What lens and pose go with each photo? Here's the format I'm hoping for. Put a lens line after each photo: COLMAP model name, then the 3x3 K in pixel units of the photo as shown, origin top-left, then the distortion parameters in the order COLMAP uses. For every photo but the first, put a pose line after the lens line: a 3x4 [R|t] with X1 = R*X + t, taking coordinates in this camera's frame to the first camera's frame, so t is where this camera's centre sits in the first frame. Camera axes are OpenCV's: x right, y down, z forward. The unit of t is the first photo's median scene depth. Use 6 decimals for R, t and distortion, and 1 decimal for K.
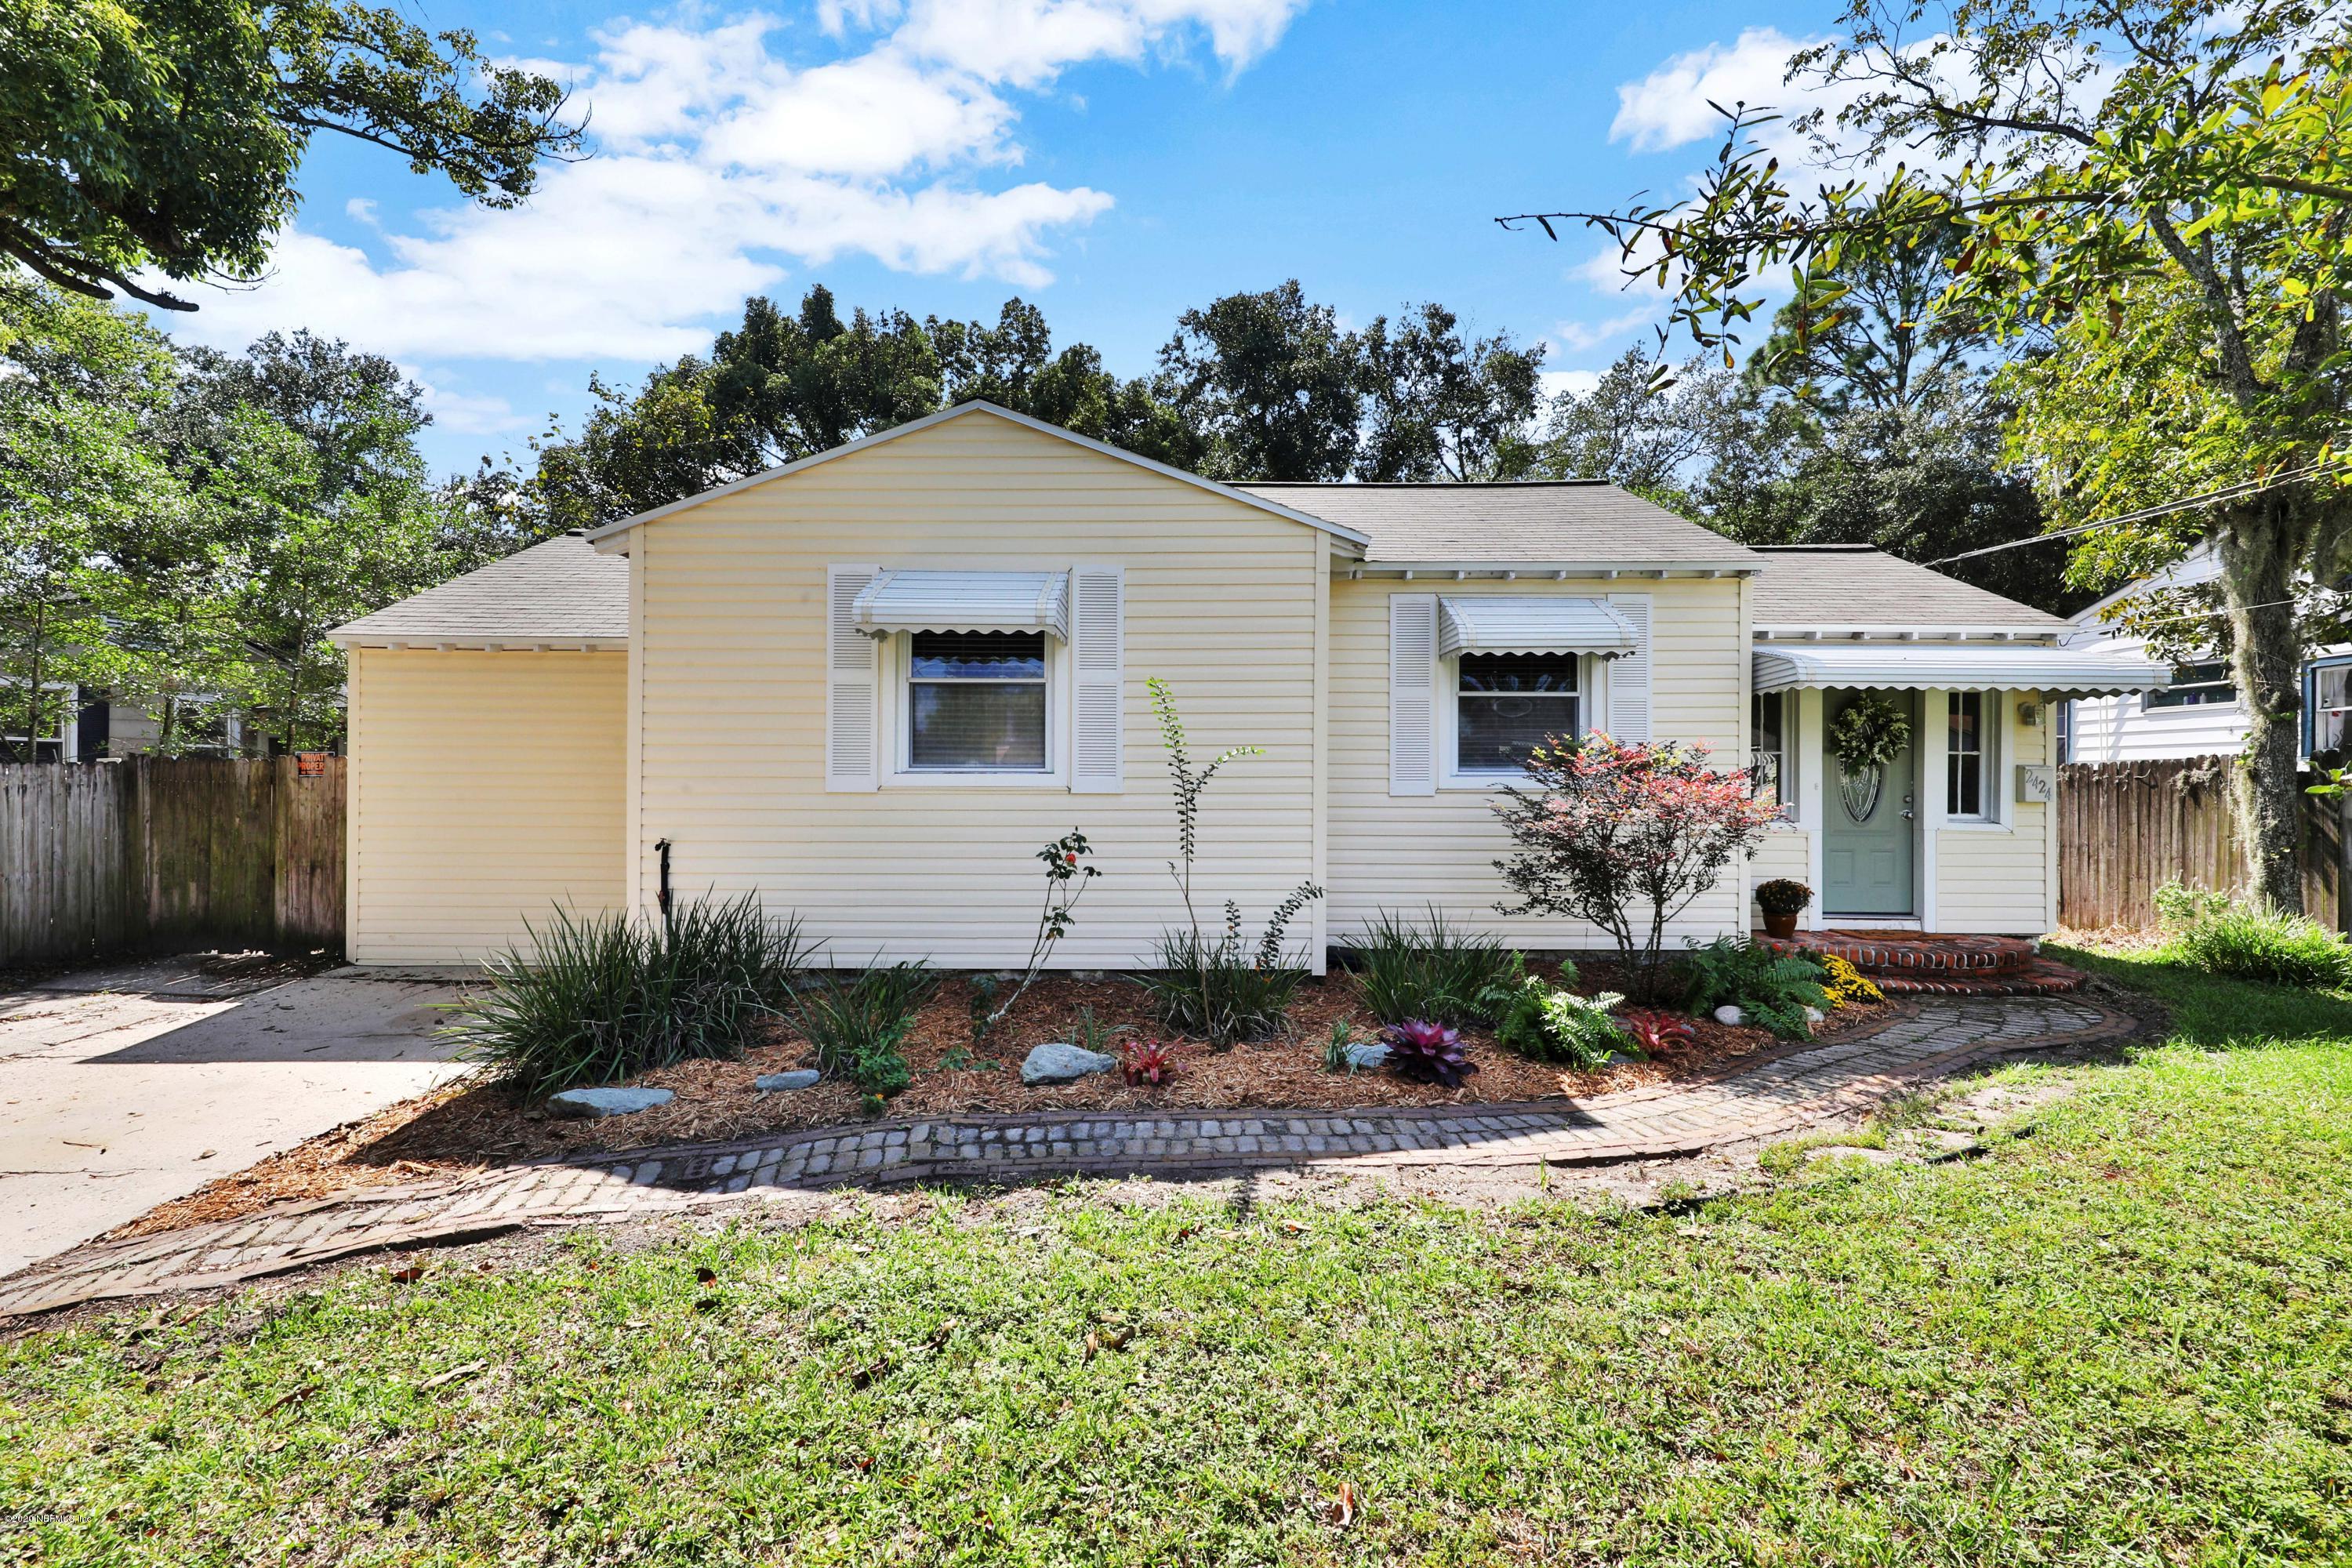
lens RADIAL K [[990.8, 0, 1175.8], [0, 990.8, 789.3], [0, 0, 1]] dist [0.010553, -0.000925]
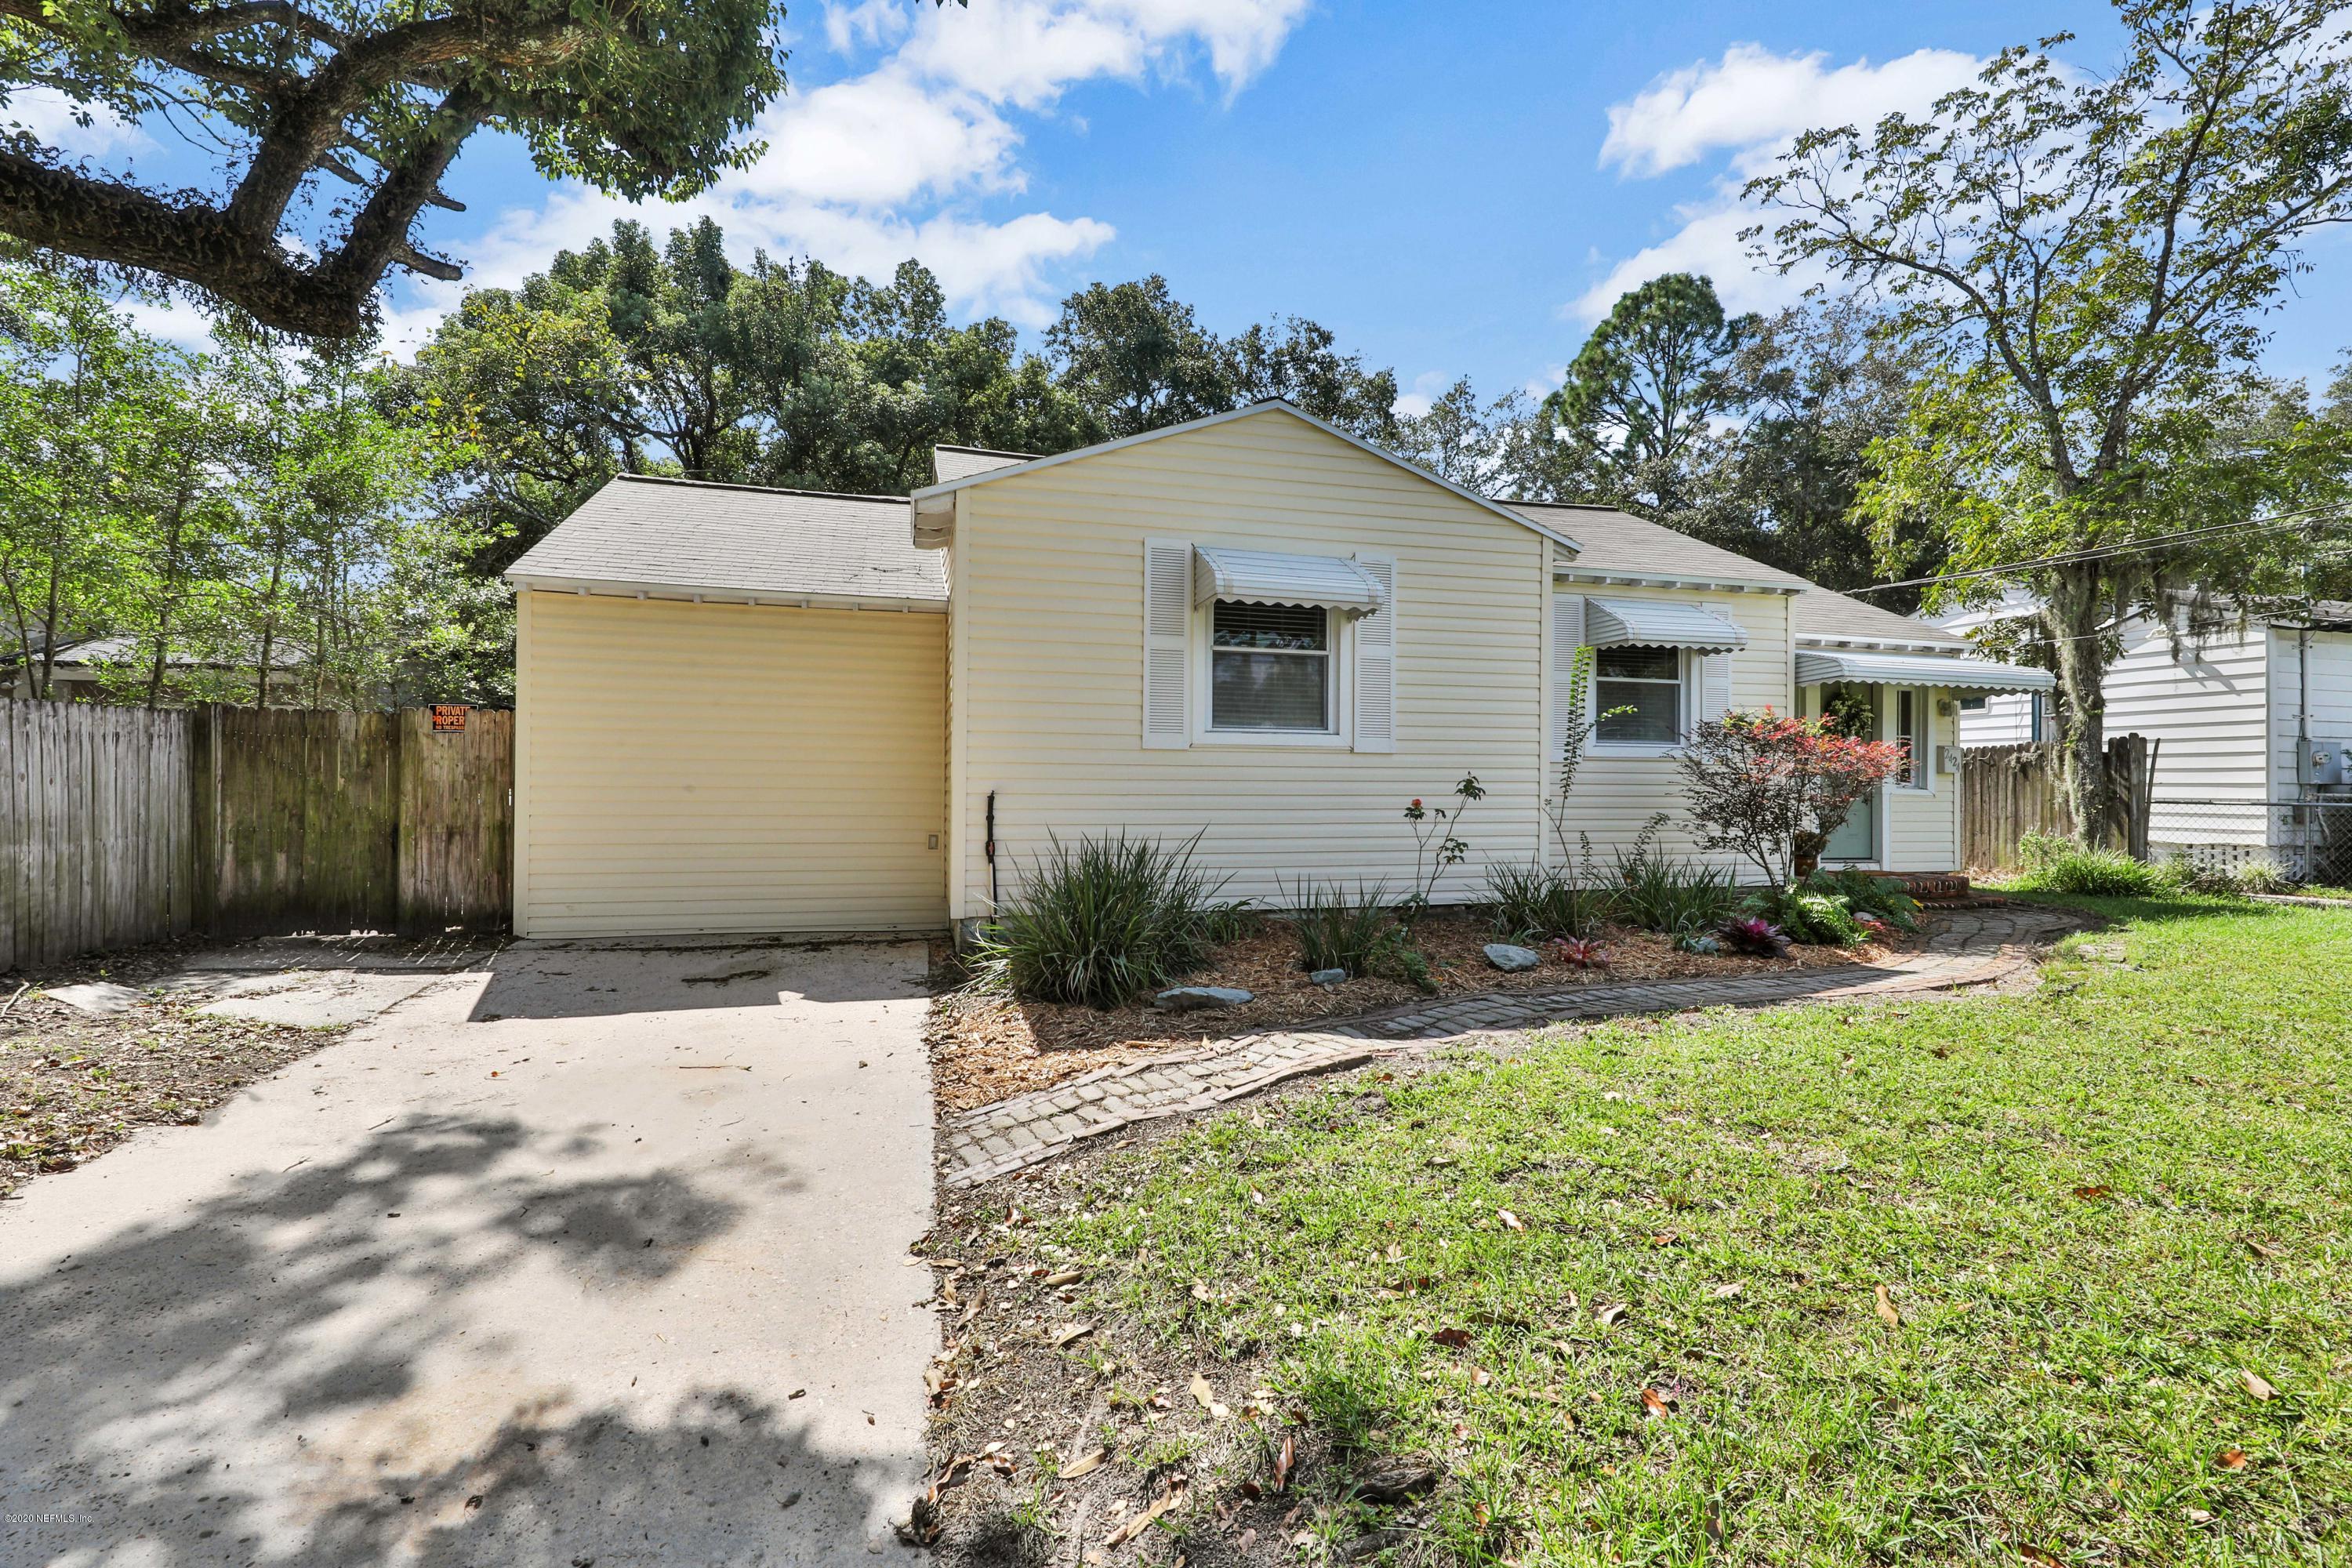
lens RADIAL K [[1052.7, 0, 1175.9], [0, 1052.7, 782.1], [0, 0, 1]] dist [0.013283, 0.000784]
pose [[0.962780, 0.005418, 0.270233, -0.496491], [-0.001999, 0.999914, -0.012925, 0.042900], [-0.270280, 0.011903, 0.962708, -0.085302]]
